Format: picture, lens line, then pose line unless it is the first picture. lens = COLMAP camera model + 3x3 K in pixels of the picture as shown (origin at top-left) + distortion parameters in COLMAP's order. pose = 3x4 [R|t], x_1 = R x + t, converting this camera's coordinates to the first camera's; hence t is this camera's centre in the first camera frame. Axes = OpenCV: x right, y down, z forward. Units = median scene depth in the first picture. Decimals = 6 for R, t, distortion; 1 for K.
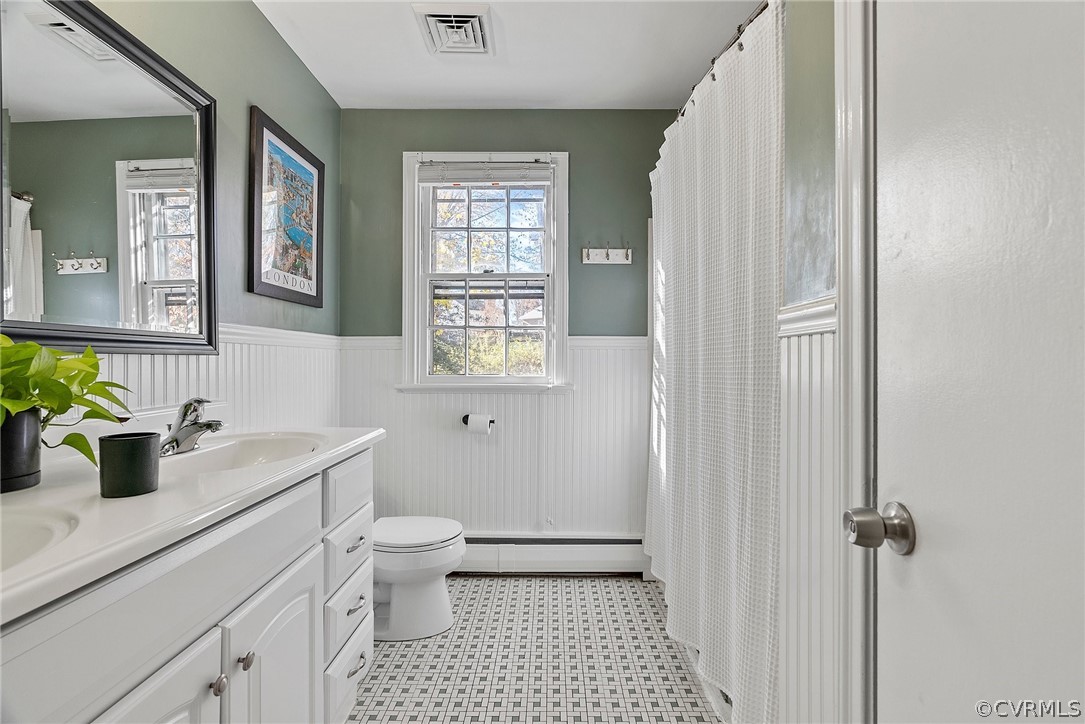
lens RADIAL K [[510.8, 0, 543.2], [0, 510.8, 361.1], [0, 0, 1]] dist [-0.003823, 0.003971]
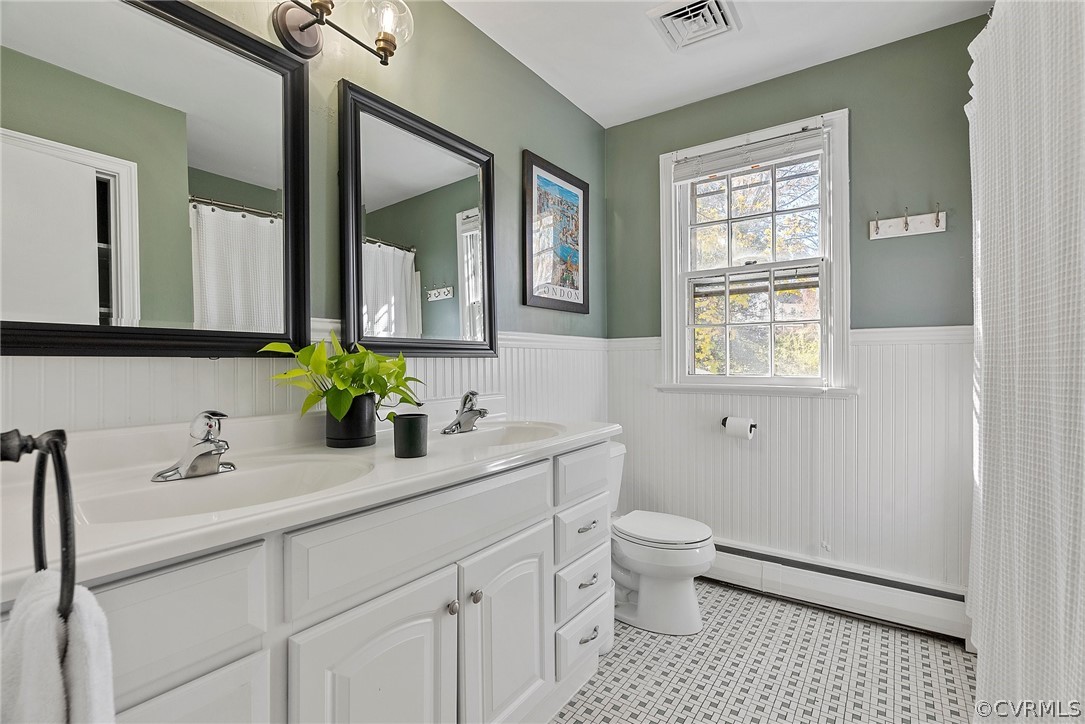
lens RADIAL K [[510.8, 0, 526.6], [0, 510.8, 366.0], [0, 0, 1]] dist [-0.003823, 0.003971]
pose [[0.811627, -0.001926, -0.584173, 0.114577], [0.007594, 0.999945, 0.007255, 0.000541], [0.584127, -0.010324, 0.811597, 0.016990]]
